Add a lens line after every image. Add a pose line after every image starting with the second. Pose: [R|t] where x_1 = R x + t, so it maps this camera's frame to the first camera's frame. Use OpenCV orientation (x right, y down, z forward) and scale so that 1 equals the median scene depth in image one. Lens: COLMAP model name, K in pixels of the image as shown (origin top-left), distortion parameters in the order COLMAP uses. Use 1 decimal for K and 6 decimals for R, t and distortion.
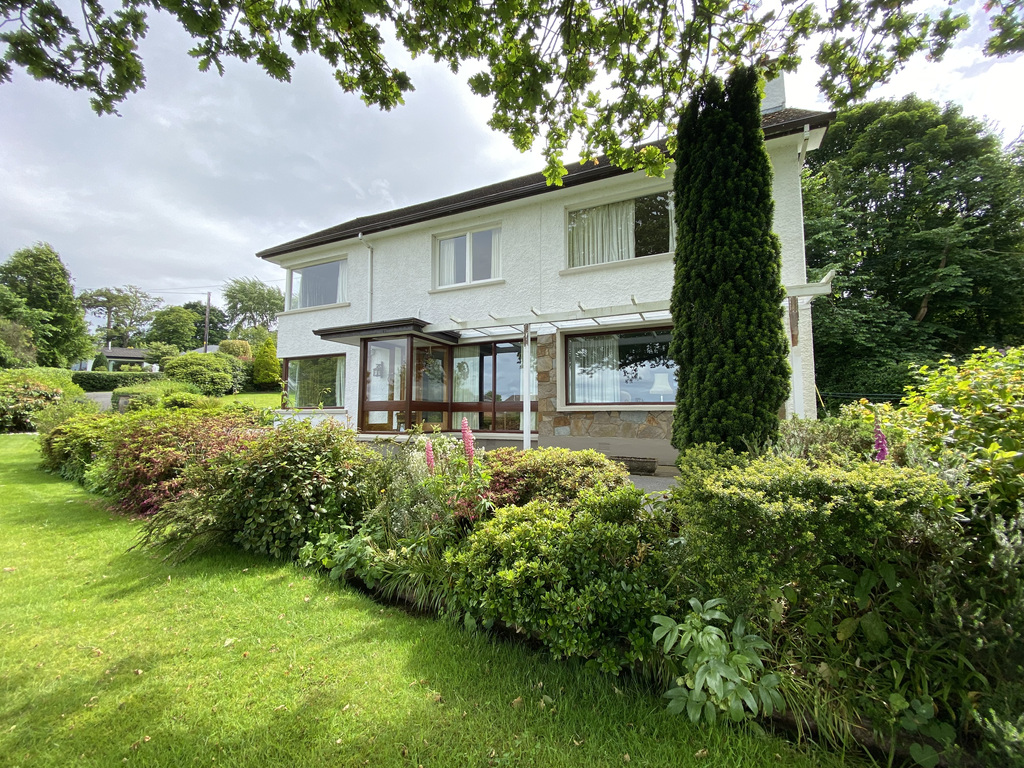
lens RADIAL K [[417.3, 0, 510.1], [0, 417.3, 382.1], [0, 0, 1]] dist [0.019390, -0.020219]
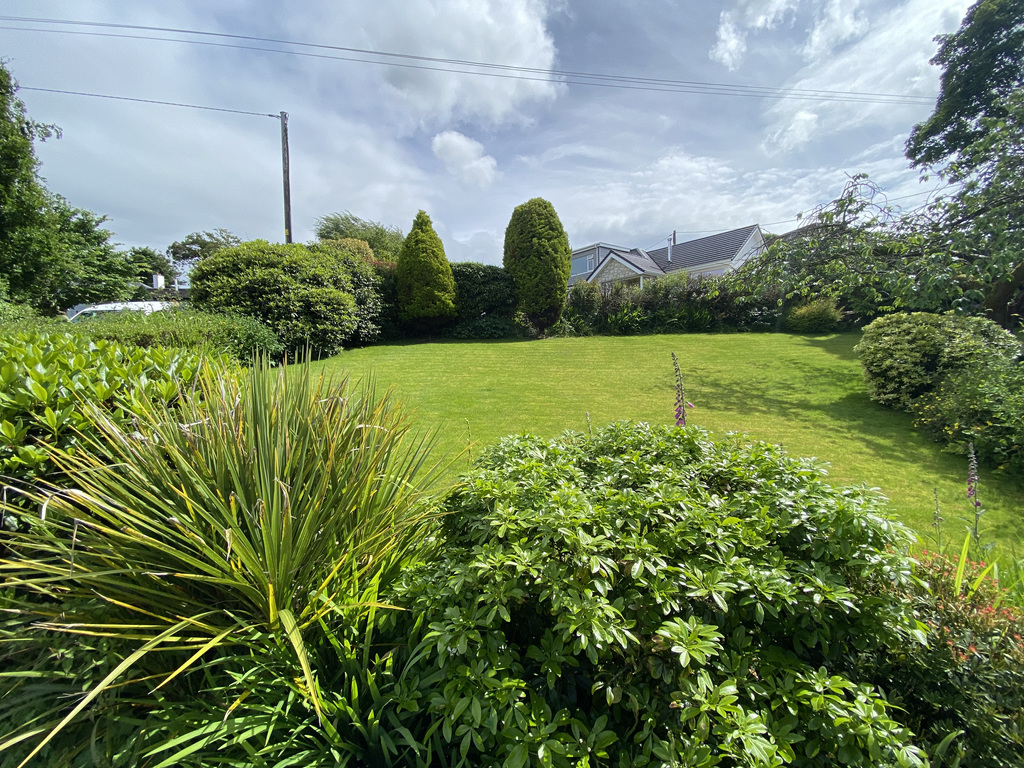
lens RADIAL K [[417.3, 0, 510.1], [0, 417.3, 382.1], [0, 0, 1]] dist [0.019390, -0.020219]
pose [[0.981790, -0.018347, -0.189082, -1.377571], [0.042422, 0.991365, 0.124078, 0.056835], [0.185173, -0.129840, 0.974091, 1.961854]]
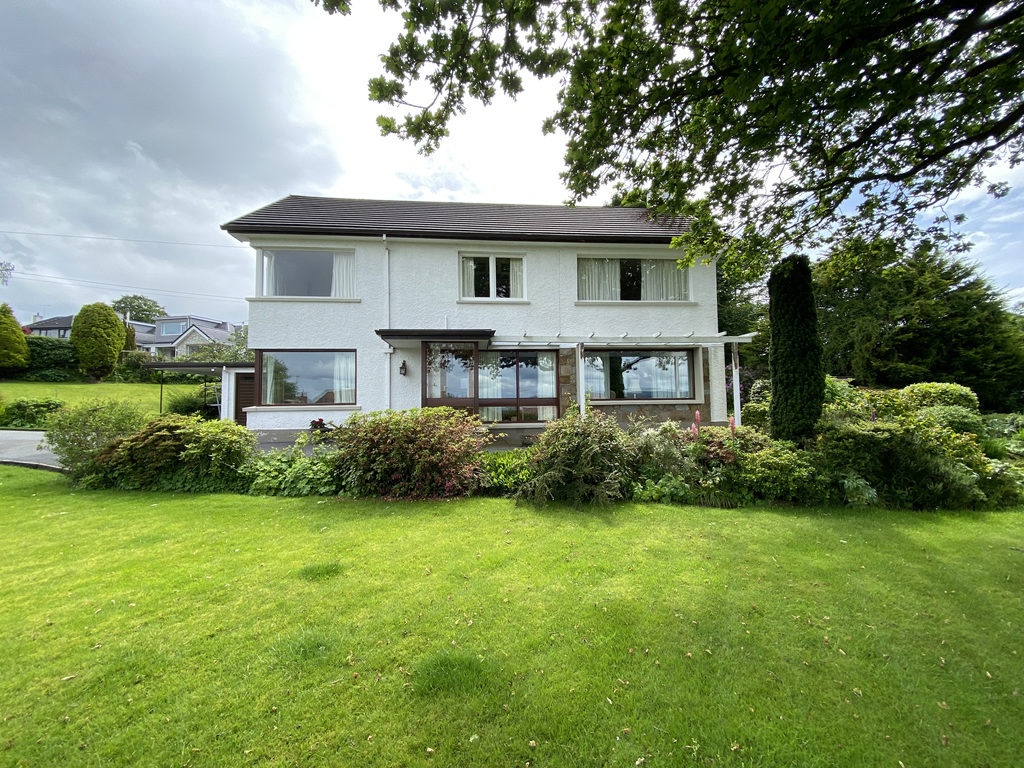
lens RADIAL K [[417.3, 0, 510.1], [0, 417.3, 382.1], [0, 0, 1]] dist [0.019390, -0.020219]
pose [[0.861486, 0.017006, 0.507497, -0.650733], [-0.026804, 0.999569, 0.012004, -0.014490], [-0.507074, -0.023944, 0.861570, -0.056499]]
